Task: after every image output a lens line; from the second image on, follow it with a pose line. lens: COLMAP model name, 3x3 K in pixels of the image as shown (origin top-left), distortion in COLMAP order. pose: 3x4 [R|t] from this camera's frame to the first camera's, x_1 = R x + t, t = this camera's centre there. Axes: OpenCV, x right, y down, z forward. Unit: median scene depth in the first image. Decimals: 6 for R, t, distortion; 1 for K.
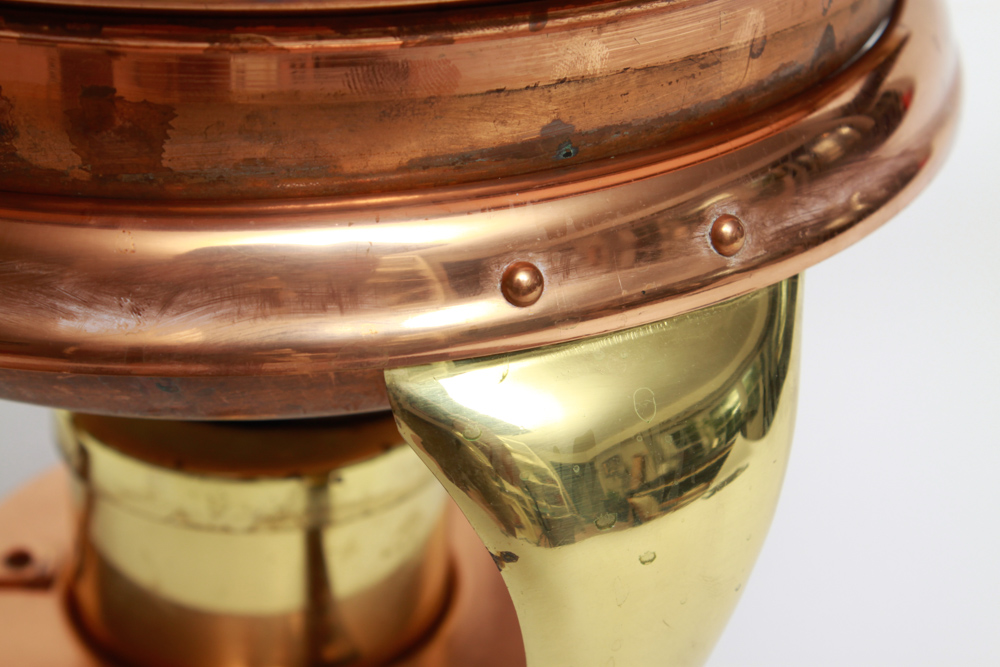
lens RADIAL K [[2344.4, 0, 500.0], [0, 2344.4, 333.5], [0, 0, 1]] dist [0.045707, 0.403004]
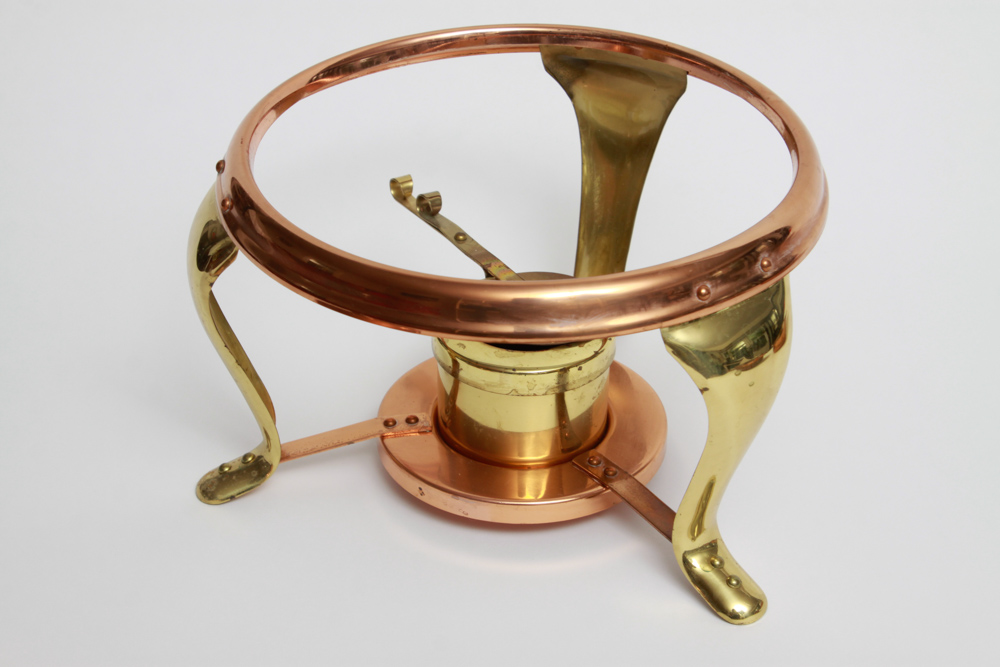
lens RADIAL K [[2362.4, 0, 500.0], [0, 2362.4, 333.5], [0, 0, 1]] dist [0.080153, 0.223101]
pose [[0.985086, -0.111452, 0.131087, -0.586233], [0.102946, 0.992222, 0.069986, -0.189386], [-0.137868, -0.055448, 0.988897, -1.714226]]
